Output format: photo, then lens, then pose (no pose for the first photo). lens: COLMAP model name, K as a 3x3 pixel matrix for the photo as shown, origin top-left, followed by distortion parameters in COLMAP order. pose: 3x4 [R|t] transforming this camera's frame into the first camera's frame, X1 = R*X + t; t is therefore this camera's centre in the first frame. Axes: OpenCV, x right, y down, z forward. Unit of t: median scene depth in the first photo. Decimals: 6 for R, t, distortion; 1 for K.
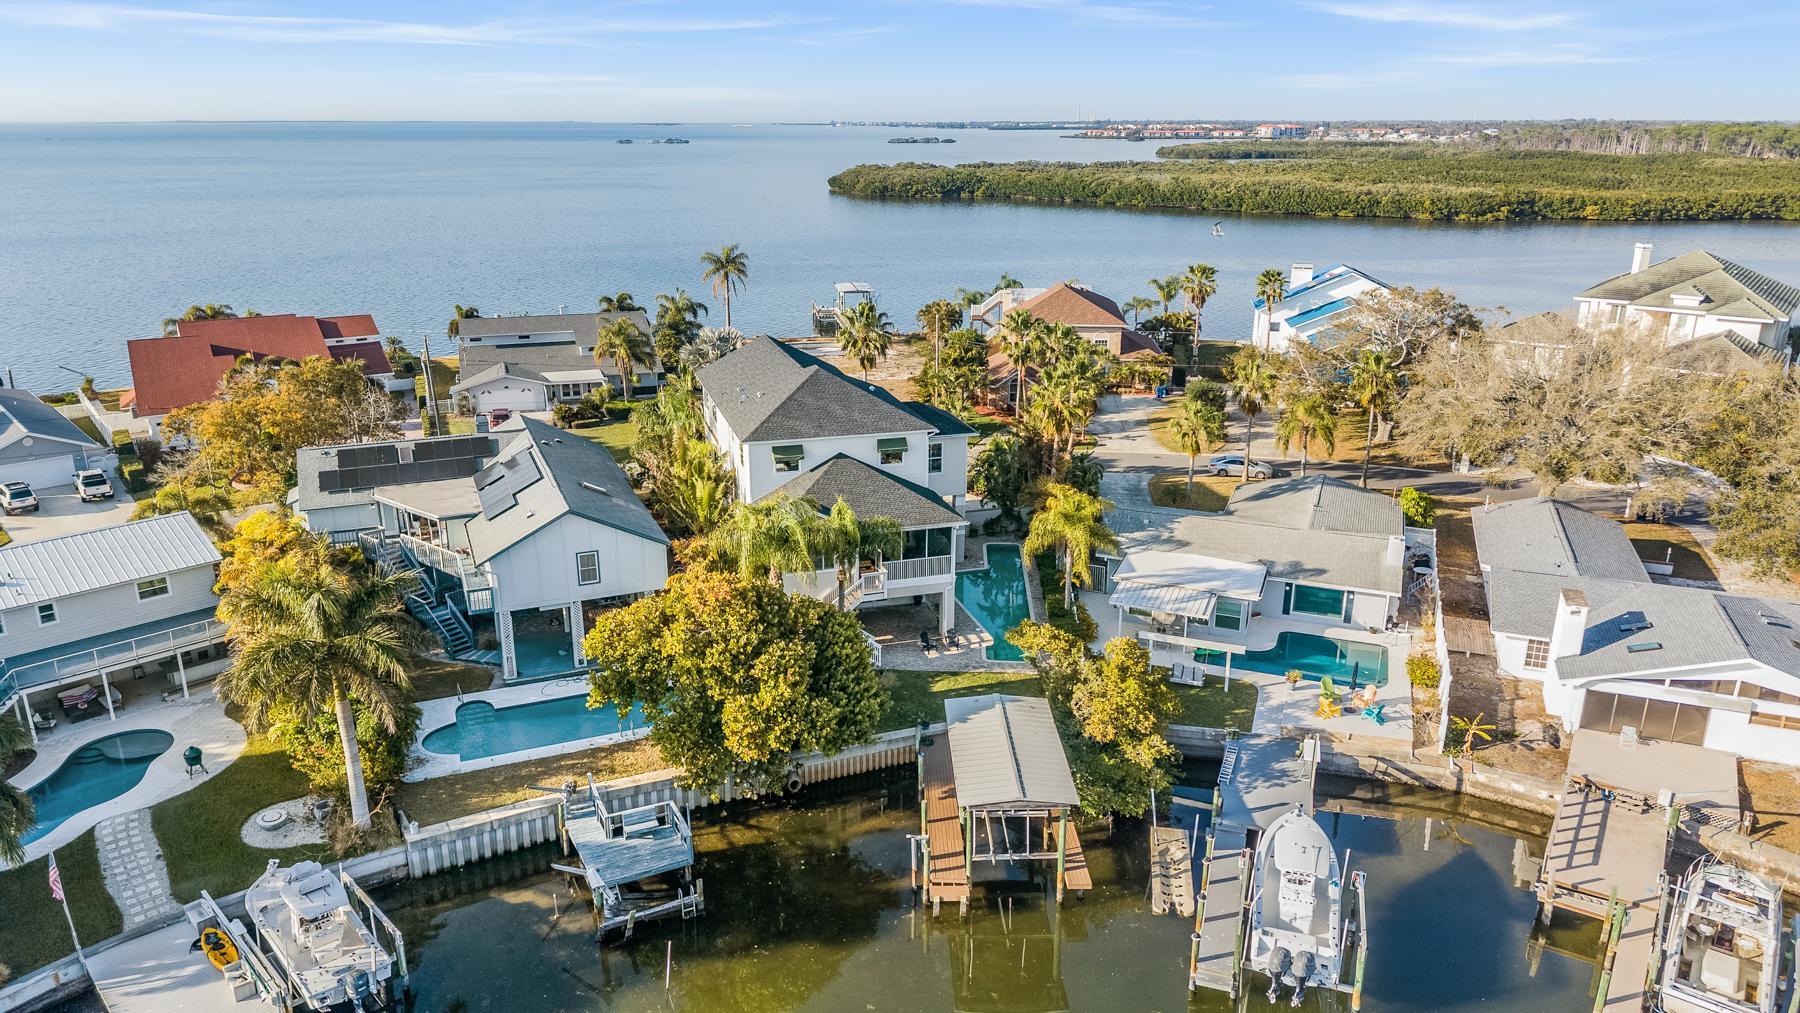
lens RADIAL K [[1195.9, 0, 904.9], [0, 1195.9, 514.8], [0, 0, 1]] dist [0.041316, -0.041789]
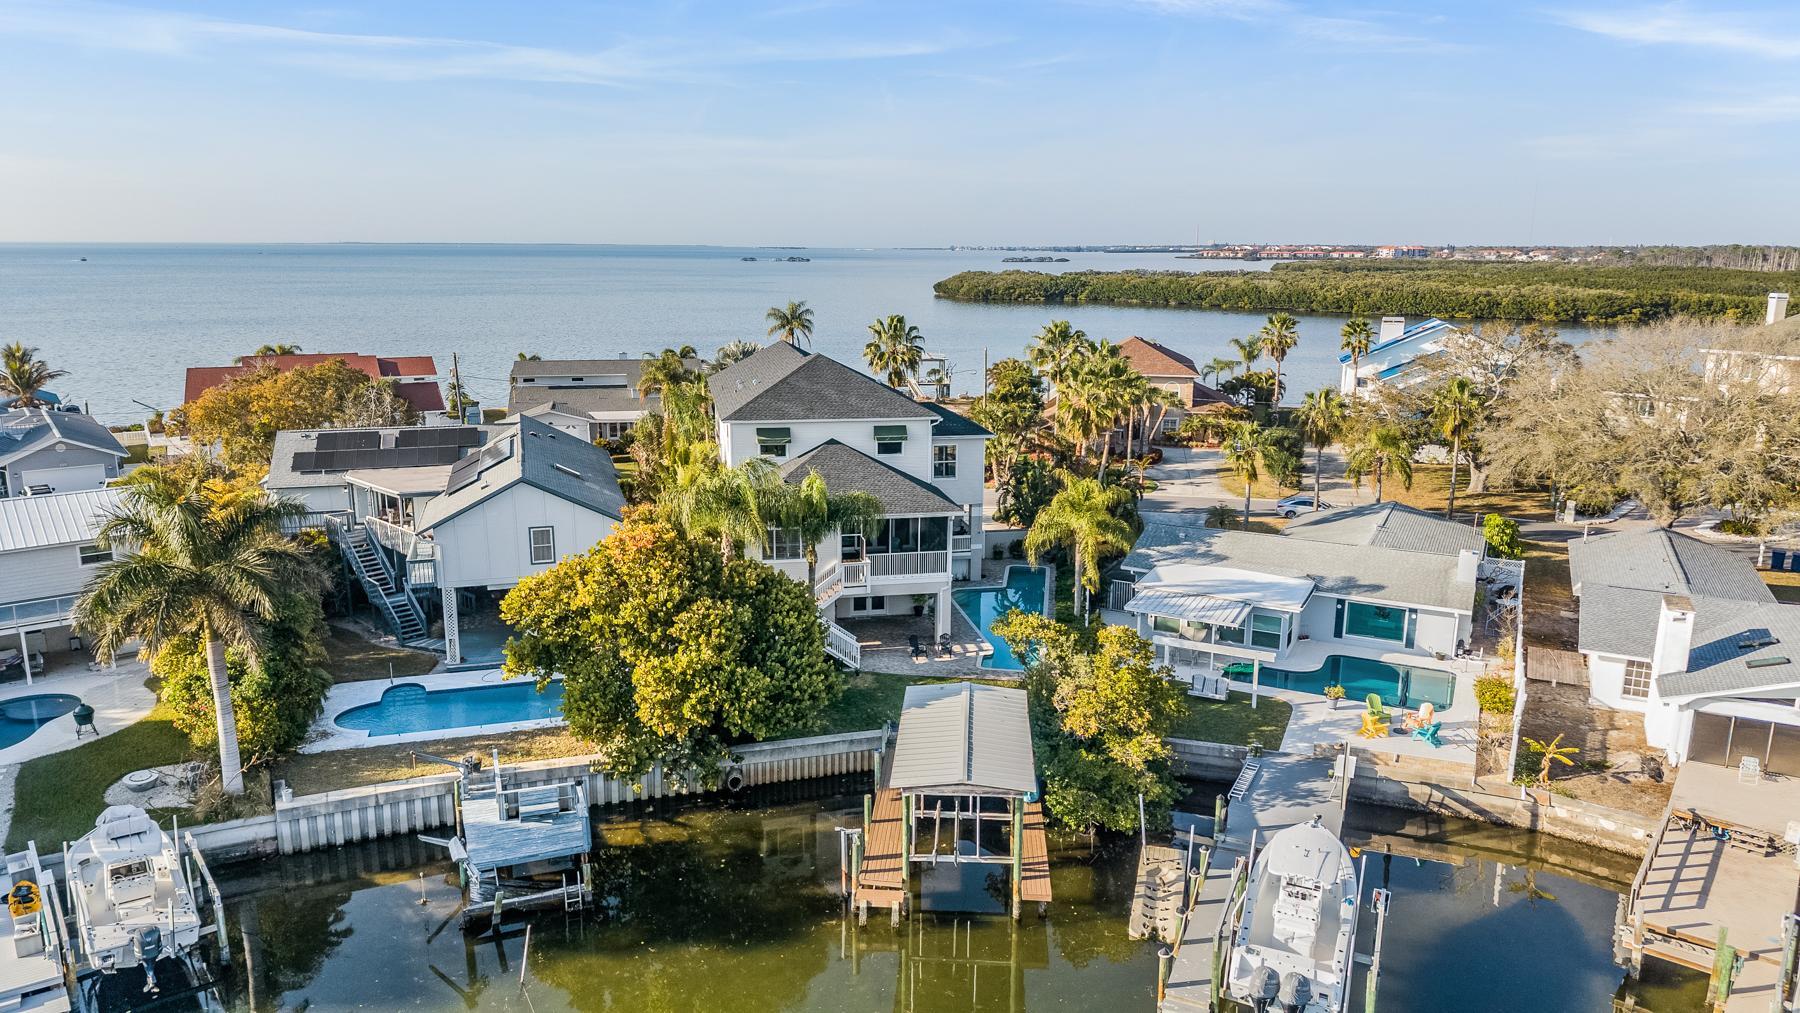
lens RADIAL K [[1195.9, 0, 904.9], [0, 1195.9, 514.8], [0, 0, 1]] dist [0.041316, -0.041789]
pose [[0.995277, 0.024281, -0.093986, 0.102268], [-0.033291, 0.994871, -0.095519, 0.105302], [0.091185, 0.098196, 0.990981, 0.122582]]
